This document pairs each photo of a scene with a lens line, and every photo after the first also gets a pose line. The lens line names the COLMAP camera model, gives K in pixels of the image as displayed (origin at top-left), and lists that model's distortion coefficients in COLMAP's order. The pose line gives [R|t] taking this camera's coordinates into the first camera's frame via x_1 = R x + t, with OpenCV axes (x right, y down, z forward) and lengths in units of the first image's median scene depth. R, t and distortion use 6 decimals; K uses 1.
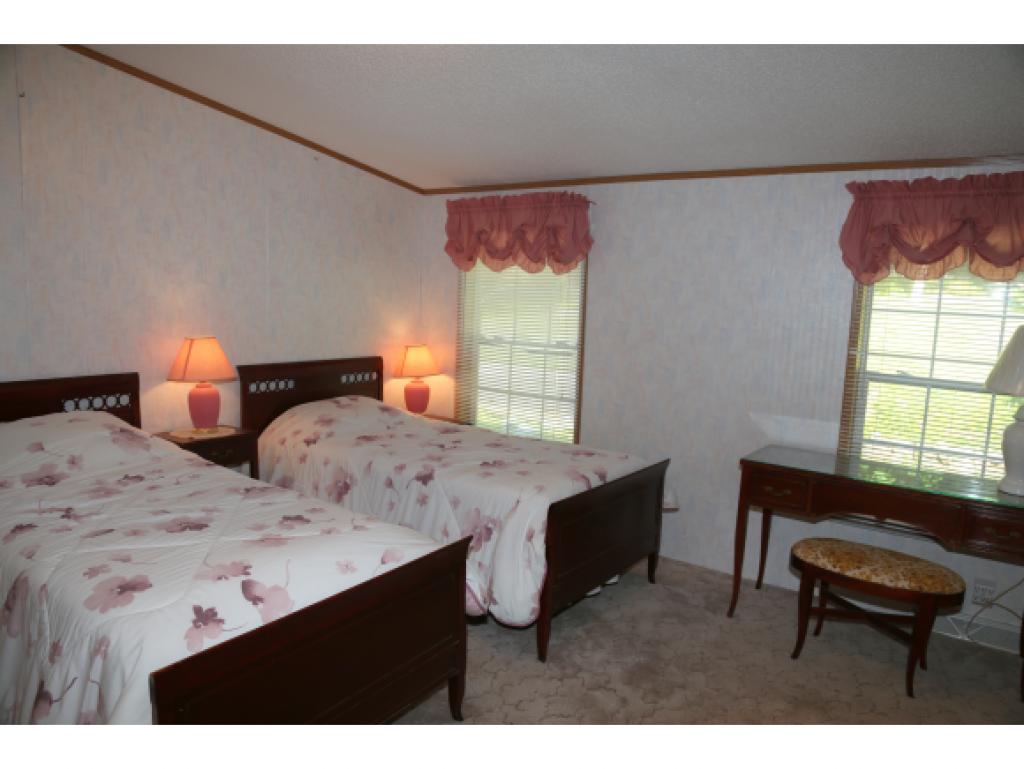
lens RADIAL K [[714.0, 0, 501.8], [0, 714.0, 392.5], [0, 0, 1]] dist [-0.122792, 0.065936]
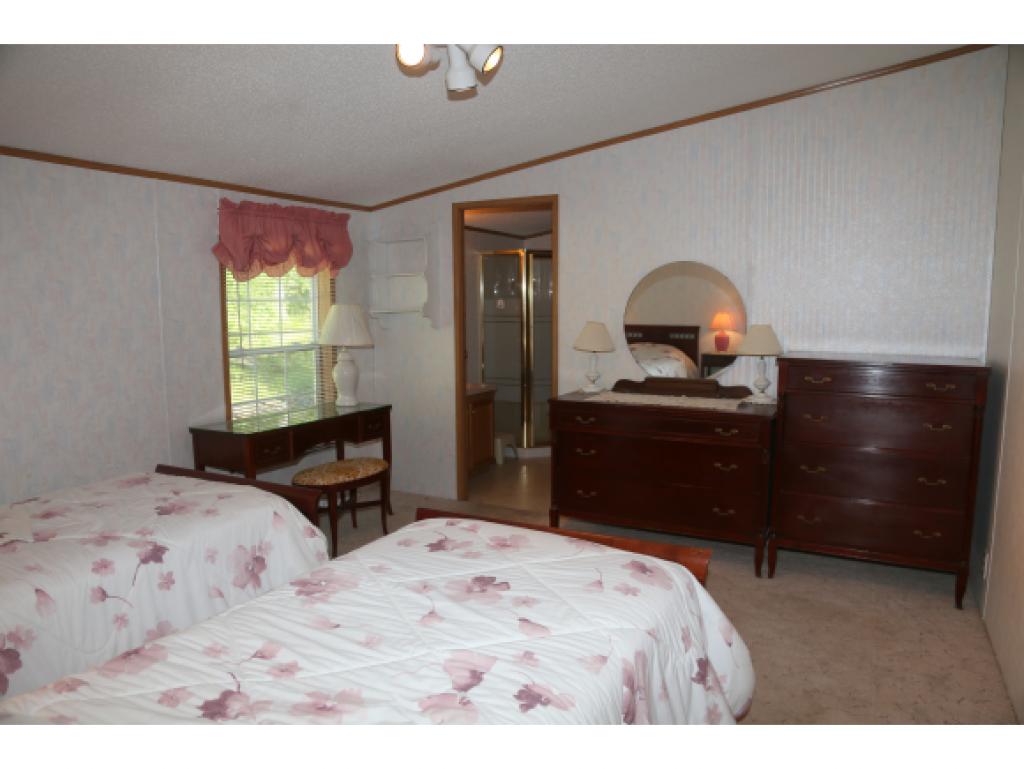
lens RADIAL K [[720.3, 0, 512.4], [0, 720.3, 369.5], [0, 0, 1]] dist [0.001153, -0.000138]
pose [[-0.131933, -0.140061, 0.981314, -0.937263], [0.134647, 0.978260, 0.157728, -0.149294], [-0.982071, 0.152941, -0.110206, 0.735766]]
